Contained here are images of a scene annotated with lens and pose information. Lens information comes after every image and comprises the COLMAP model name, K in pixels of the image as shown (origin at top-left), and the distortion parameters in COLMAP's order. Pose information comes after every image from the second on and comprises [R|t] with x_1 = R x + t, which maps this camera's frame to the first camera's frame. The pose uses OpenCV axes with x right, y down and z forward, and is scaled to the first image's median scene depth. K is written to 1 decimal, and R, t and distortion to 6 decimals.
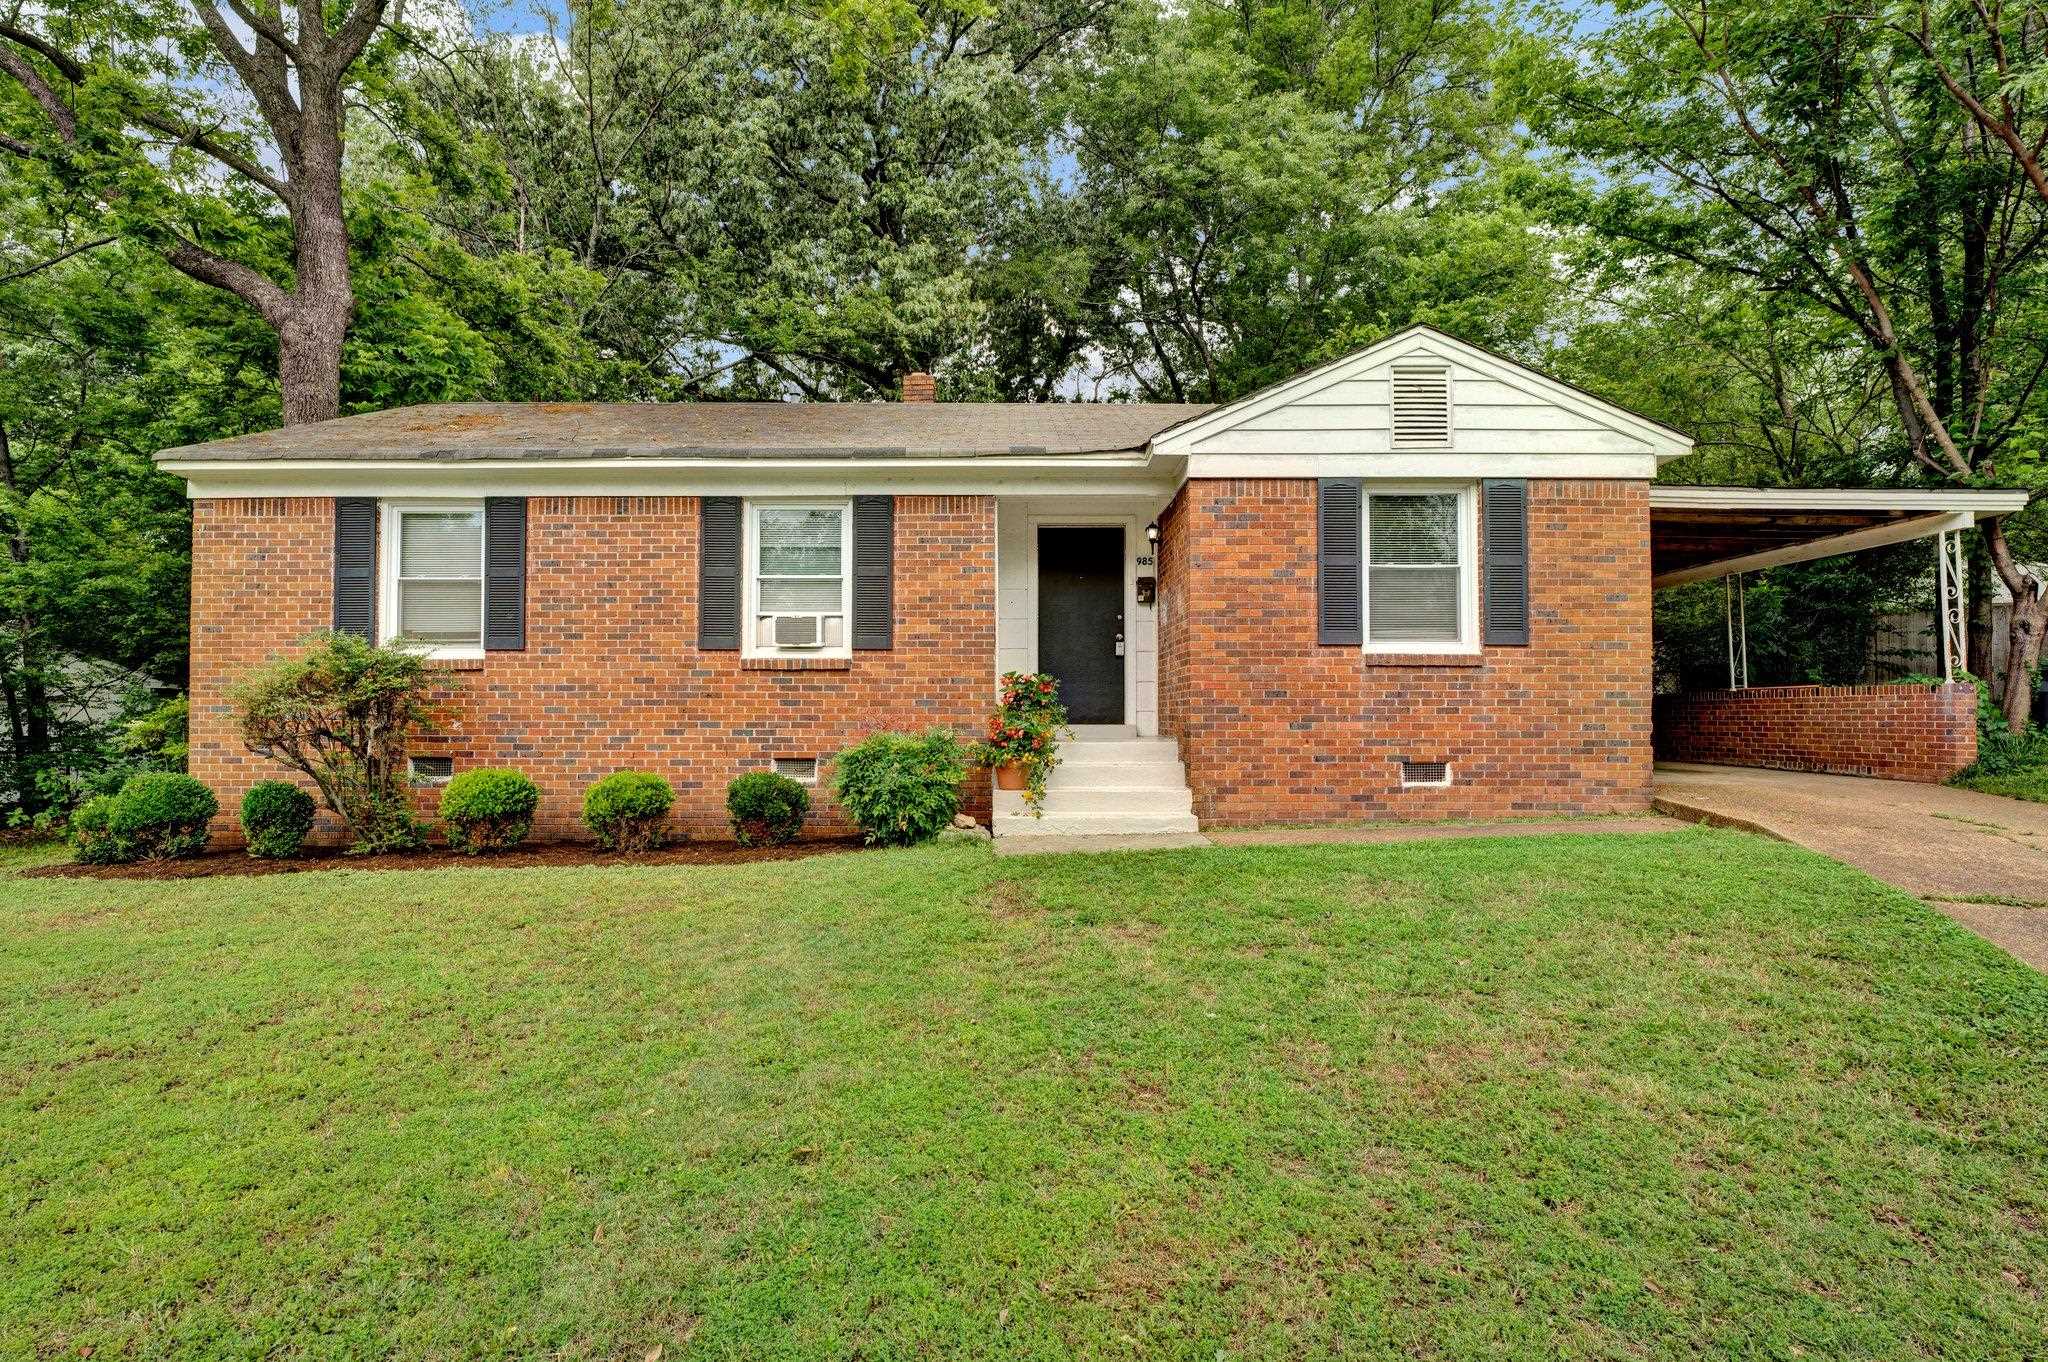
lens RADIAL K [[1015.6, 0, 1000.5], [0, 1015.6, 689.7], [0, 0, 1]] dist [-0.009663, 0.000016]
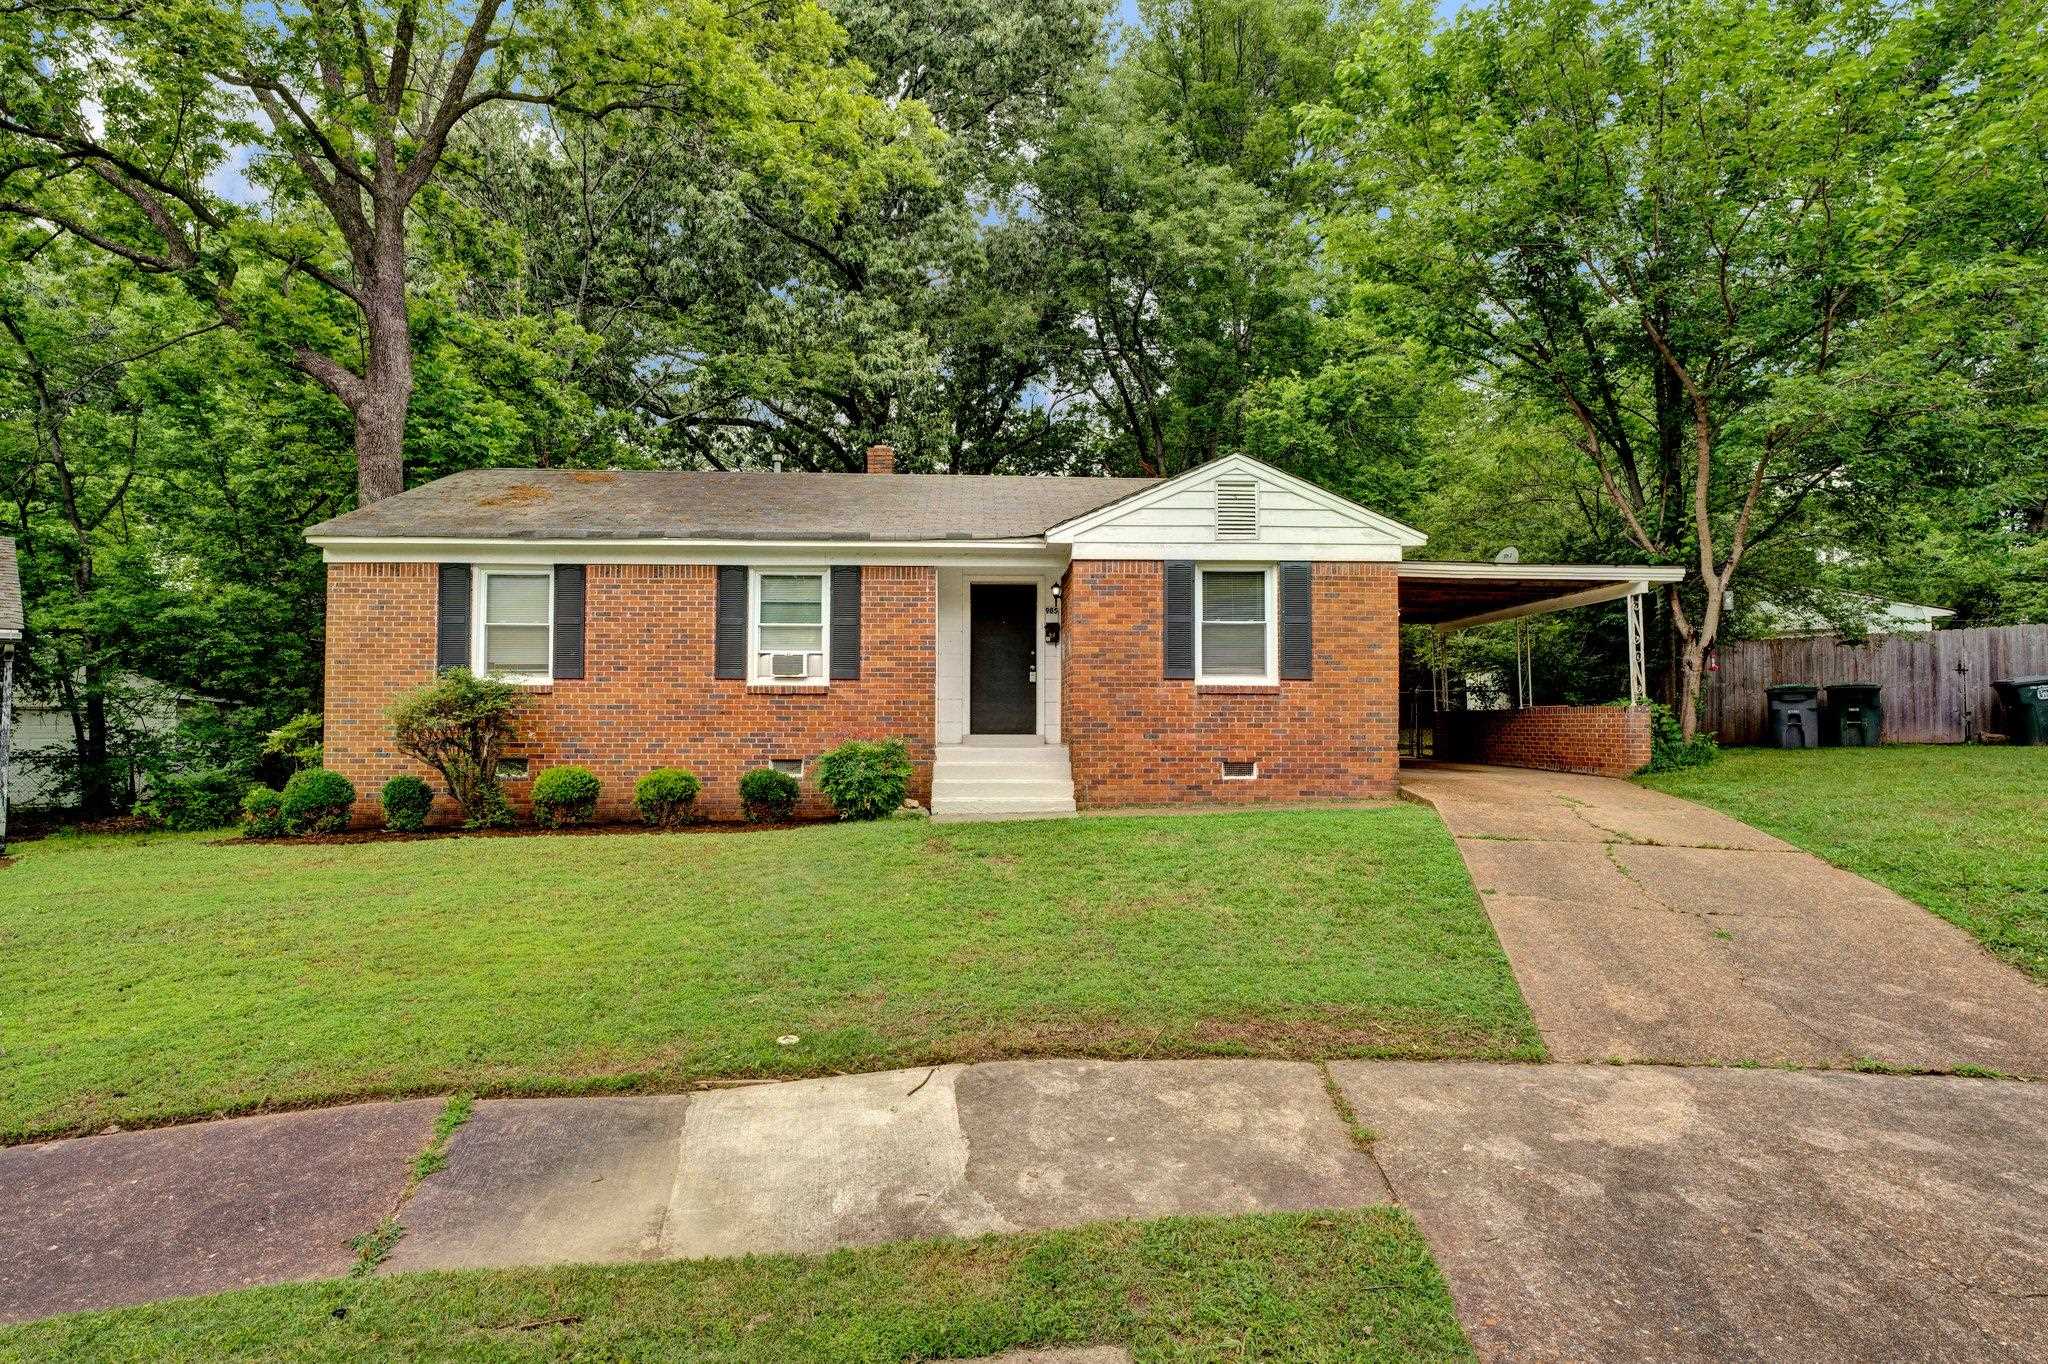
lens RADIAL K [[1086.7, 0, 1012.7], [0, 1086.7, 684.3], [0, 0, 1]] dist [-0.000329, -0.000078]
pose [[0.999135, 0.003508, 0.041429, 0.037947], [-0.003119, 0.999951, -0.009444, -0.019771], [-0.041461, 0.009307, 0.999097, -0.460525]]
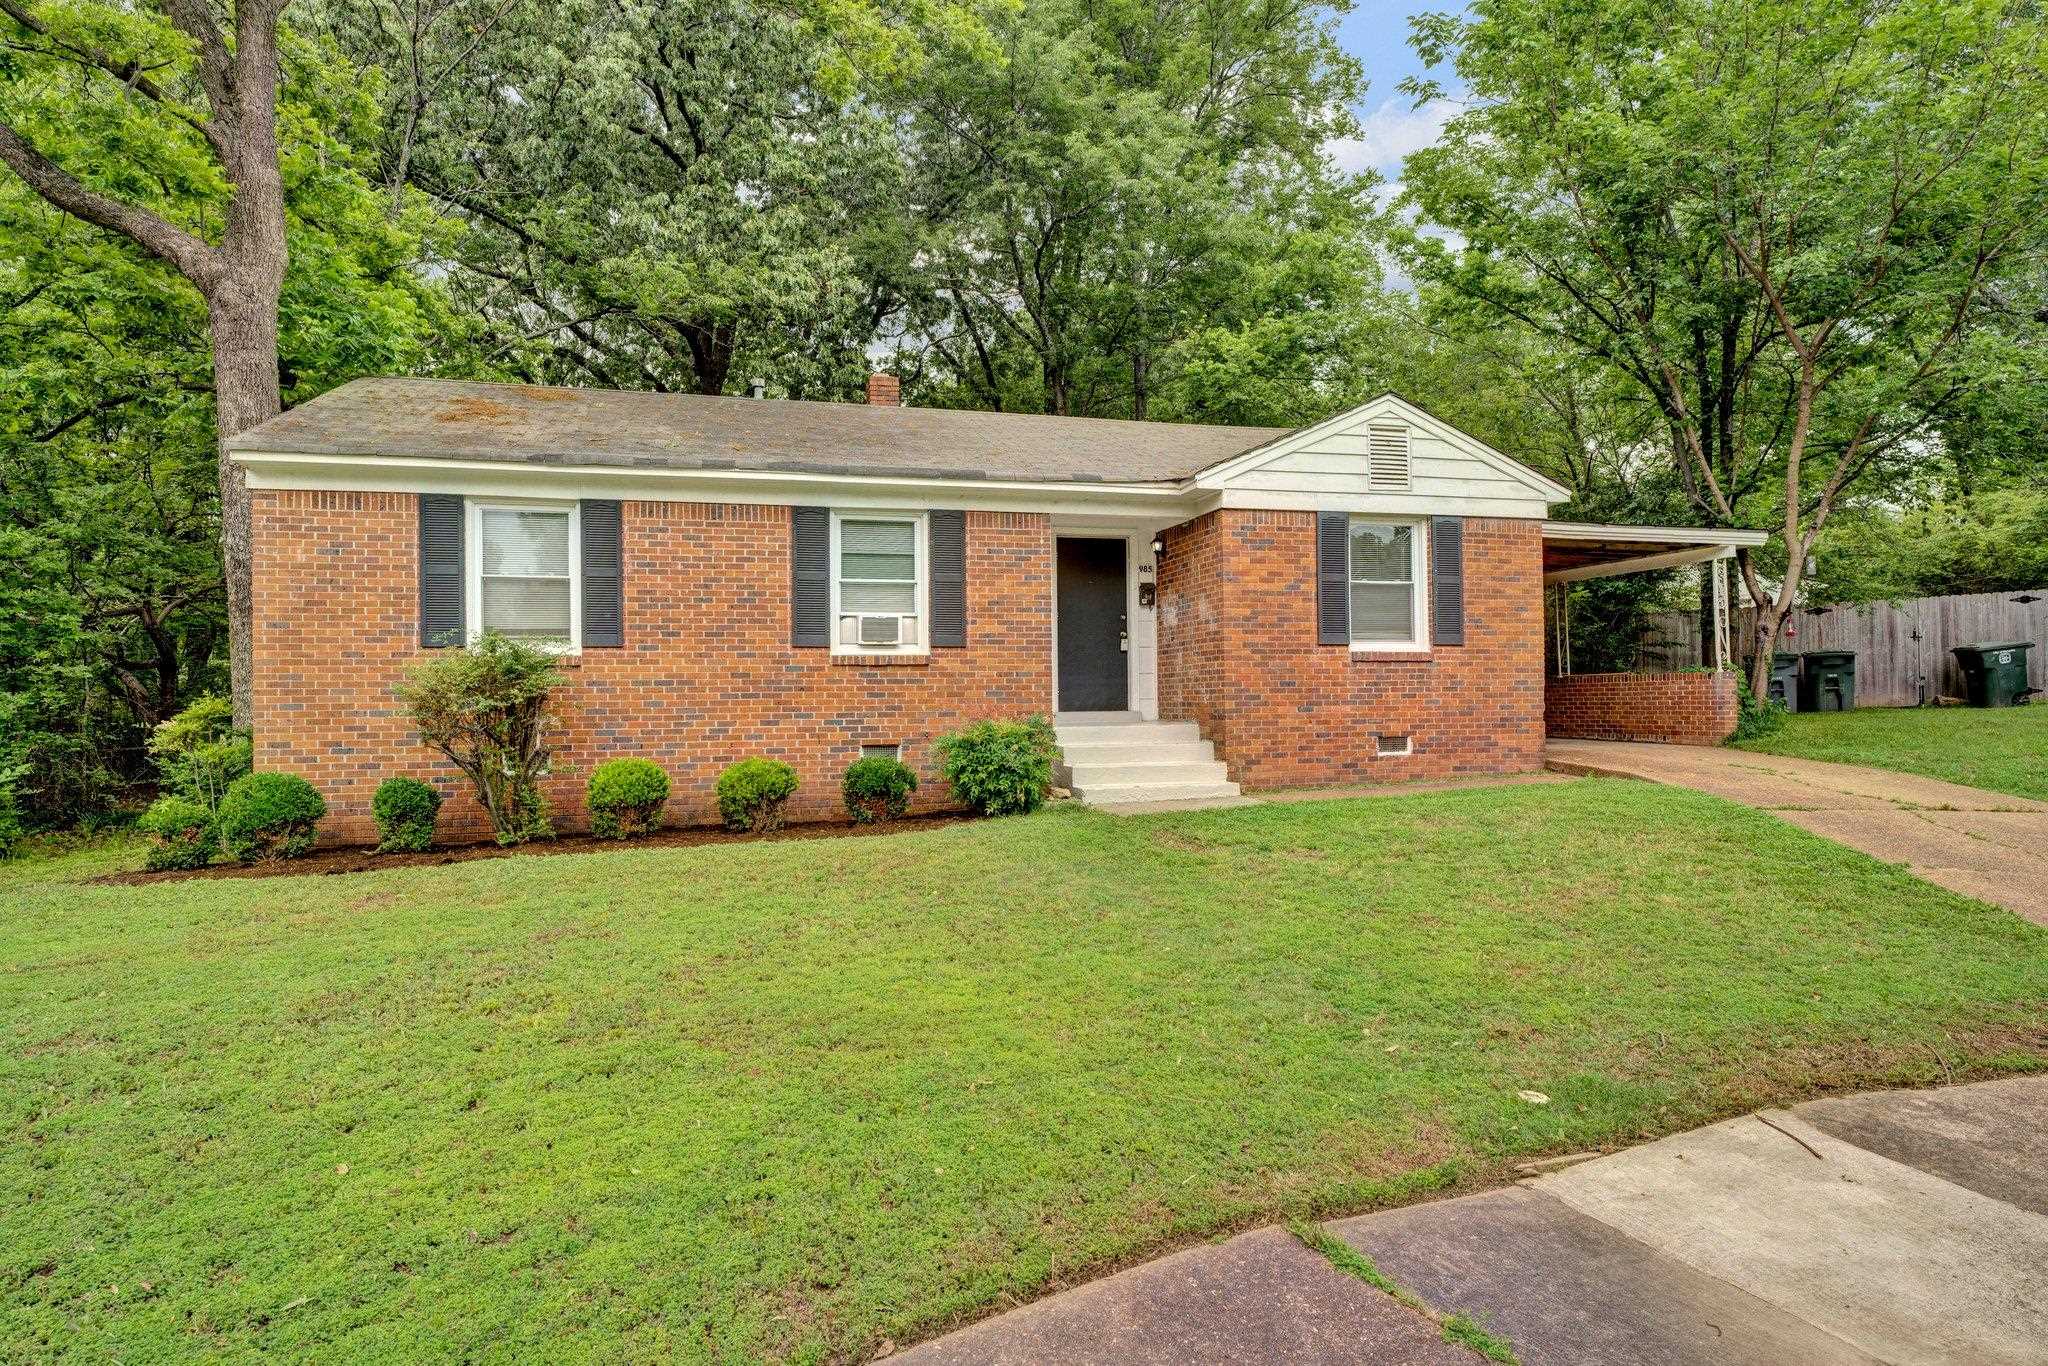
lens RADIAL K [[1167.4, 0, 1016.4], [0, 1167.4, 682.7], [0, 0, 1]] dist [0.007161, -0.000249]
pose [[0.964127, -0.007278, 0.265340, -0.398411], [0.005589, 0.999959, 0.007122, -0.008638], [-0.265381, -0.005383, 0.964129, -0.273047]]
